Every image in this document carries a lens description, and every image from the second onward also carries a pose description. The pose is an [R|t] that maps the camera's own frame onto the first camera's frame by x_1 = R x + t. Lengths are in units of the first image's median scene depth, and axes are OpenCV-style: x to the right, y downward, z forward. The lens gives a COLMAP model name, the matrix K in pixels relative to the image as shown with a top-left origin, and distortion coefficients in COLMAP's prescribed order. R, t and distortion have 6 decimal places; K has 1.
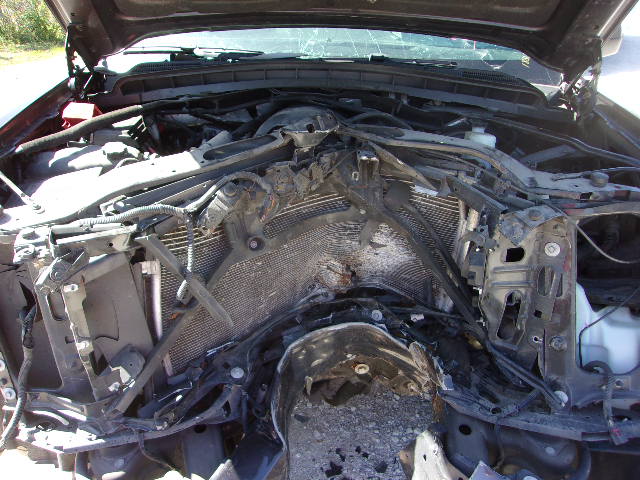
lens RADIAL K [[507.3, 0, 317.1], [0, 507.3, 240.2], [0, 0, 1]] dist [-0.012069, 0.019869]
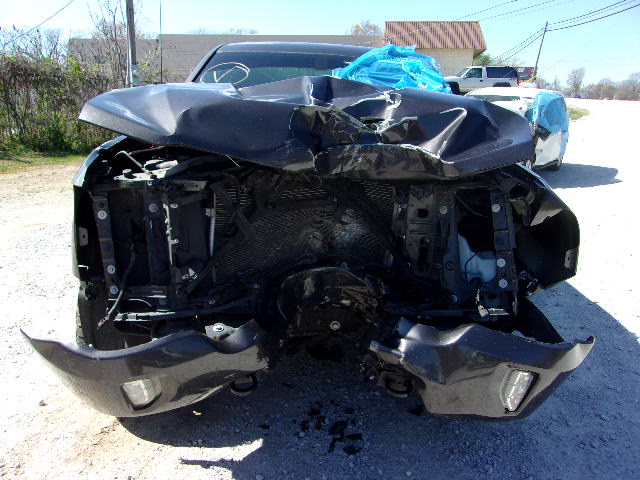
lens RADIAL K [[507.3, 0, 321.9], [0, 507.3, 239.9], [0, 0, 1]] dist [-0.012069, 0.019869]
pose [[0.998626, 0.025611, 0.045717, -0.027400], [-0.013876, 0.970529, -0.240585, 0.510881], [-0.050531, 0.239620, 0.969551, -0.606647]]
